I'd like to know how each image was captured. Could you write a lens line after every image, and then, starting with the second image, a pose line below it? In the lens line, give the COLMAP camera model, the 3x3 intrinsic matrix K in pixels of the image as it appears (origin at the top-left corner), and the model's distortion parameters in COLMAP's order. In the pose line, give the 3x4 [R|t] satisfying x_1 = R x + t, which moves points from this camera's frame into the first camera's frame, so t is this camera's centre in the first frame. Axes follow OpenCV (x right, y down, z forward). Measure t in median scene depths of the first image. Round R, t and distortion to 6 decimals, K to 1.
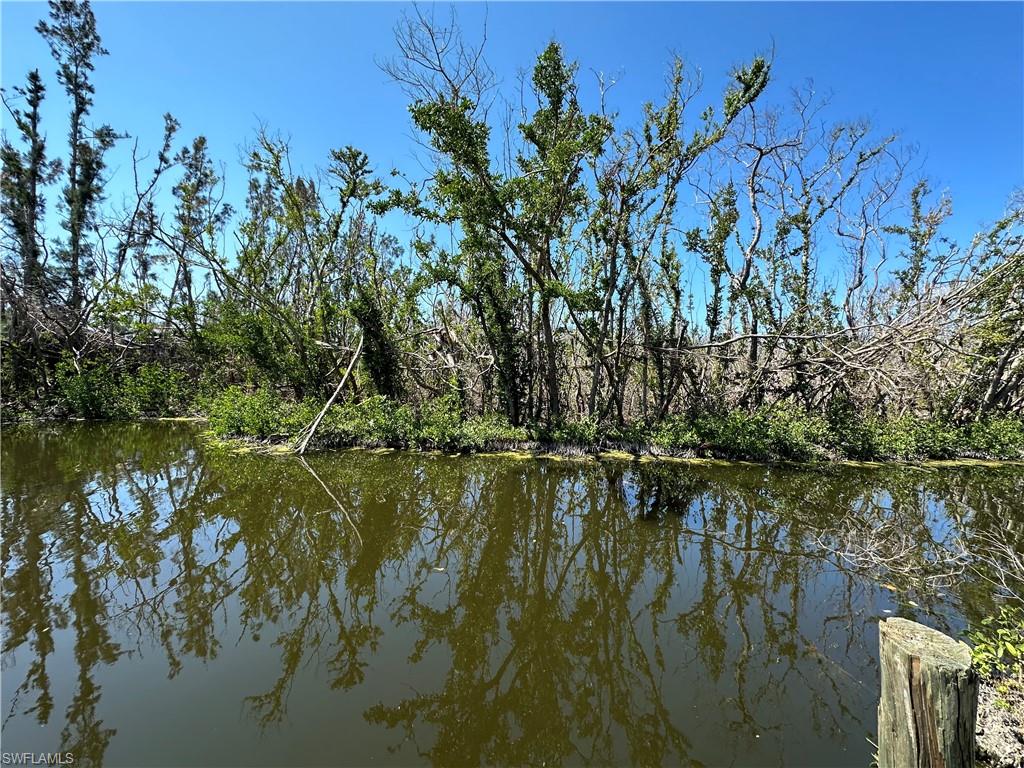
lens RADIAL K [[404.0, 0, 510.4], [0, 404.0, 380.1], [0, 0, 1]] dist [-0.003974, 0.001488]
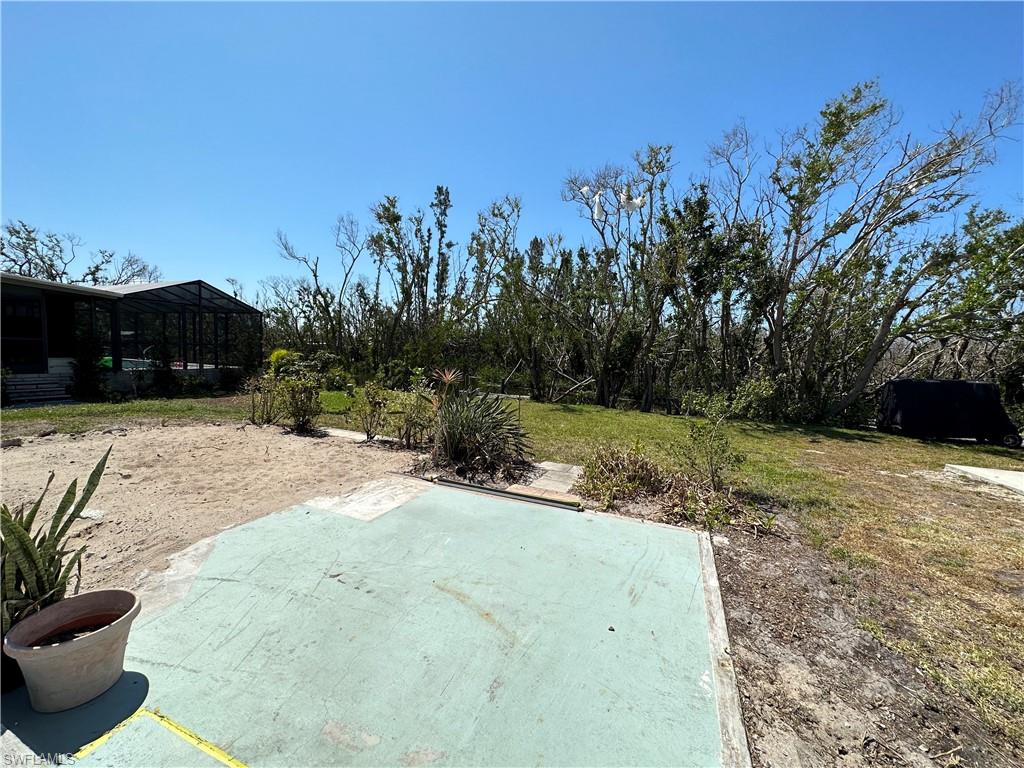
lens RADIAL K [[404.0, 0, 513.8], [0, 404.0, 383.6], [0, 0, 1]] dist [-0.003974, 0.001488]
pose [[0.834886, 0.066644, -0.546373, 0.520713], [-0.044056, 0.997549, 0.054357, -0.006819], [0.548657, -0.021311, 0.835776, -0.647793]]
